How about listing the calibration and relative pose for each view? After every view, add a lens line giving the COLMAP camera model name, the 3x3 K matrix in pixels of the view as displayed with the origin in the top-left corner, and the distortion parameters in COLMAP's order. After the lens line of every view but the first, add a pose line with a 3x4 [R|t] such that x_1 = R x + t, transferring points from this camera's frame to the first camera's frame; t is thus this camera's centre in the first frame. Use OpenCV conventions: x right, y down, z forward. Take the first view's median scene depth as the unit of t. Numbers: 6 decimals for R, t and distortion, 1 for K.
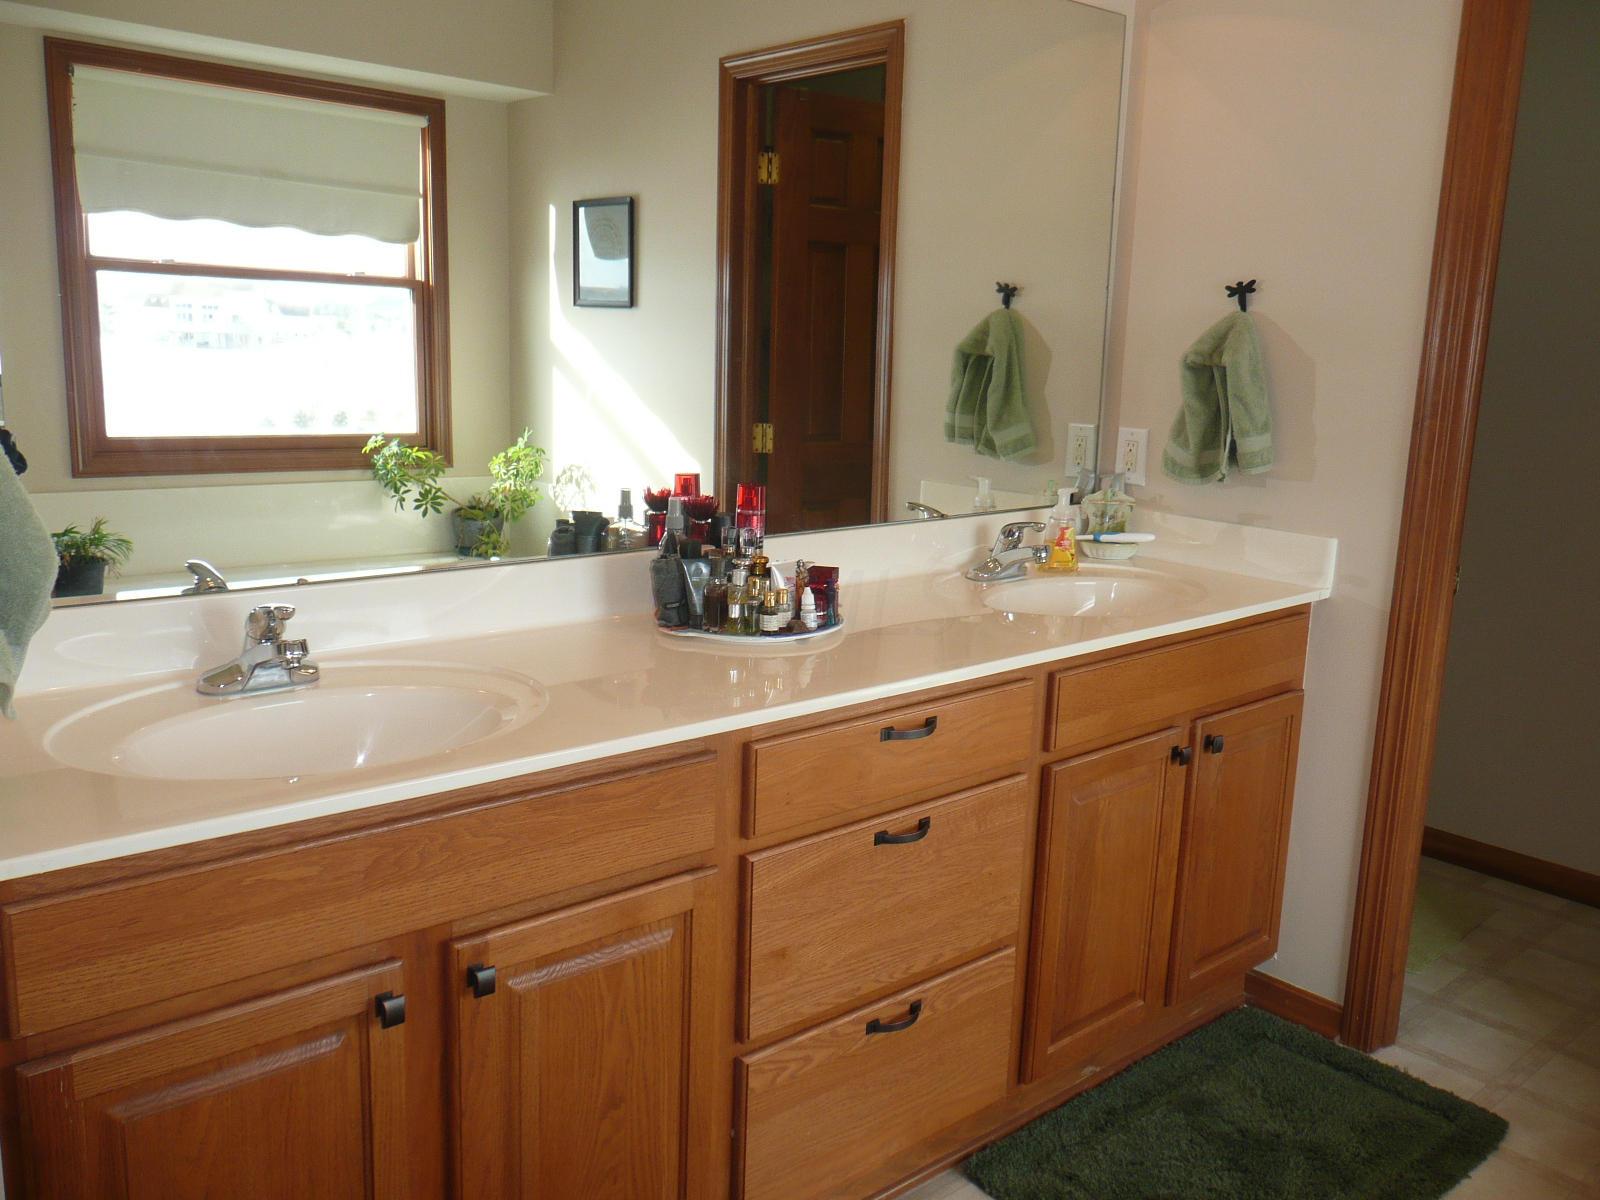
lens RADIAL K [[1356.8, 0, 807.3], [0, 1356.8, 600.8], [0, 0, 1]] dist [-0.049595, 0.044705]
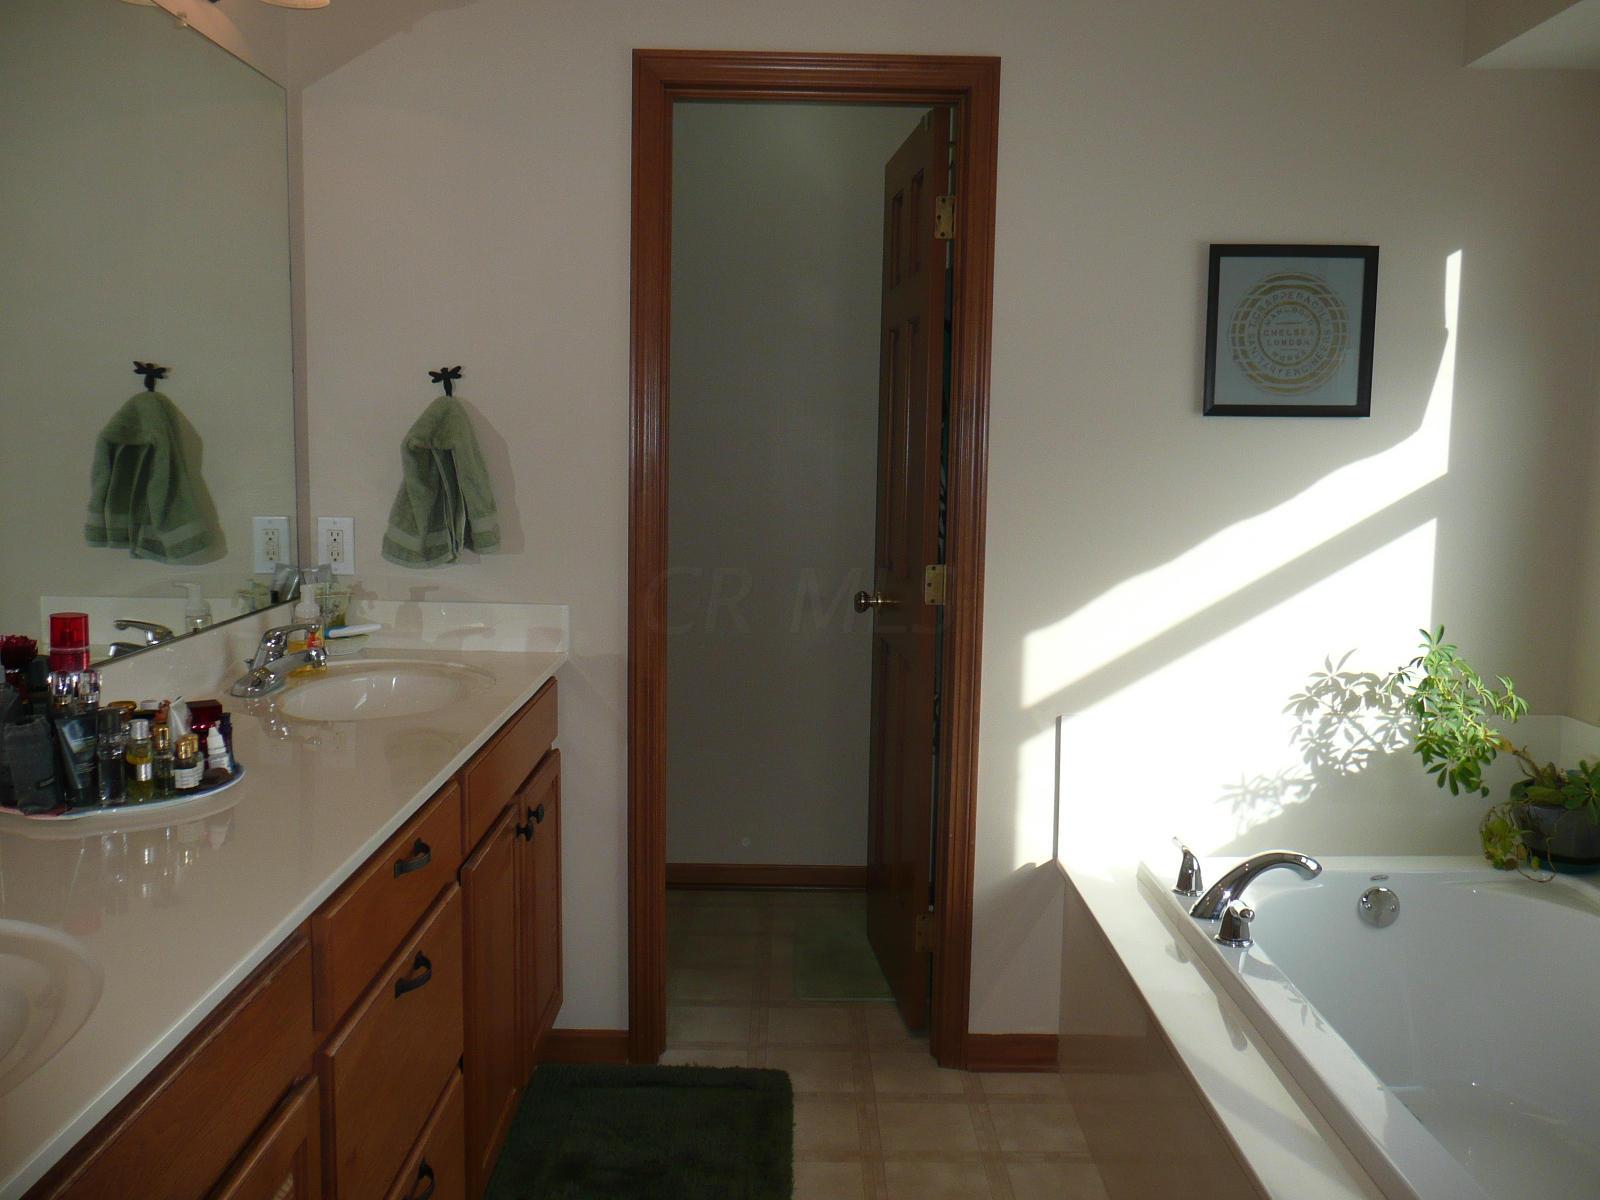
lens RADIAL K [[1356.8, 0, 808.3], [0, 1356.8, 595.5], [0, 0, 1]] dist [-0.049595, 0.044705]
pose [[0.643246, -0.103935, 0.758573, -0.296134], [0.149187, 0.988768, 0.008969, -0.033342], [-0.750985, 0.107400, 0.651527, 0.141689]]
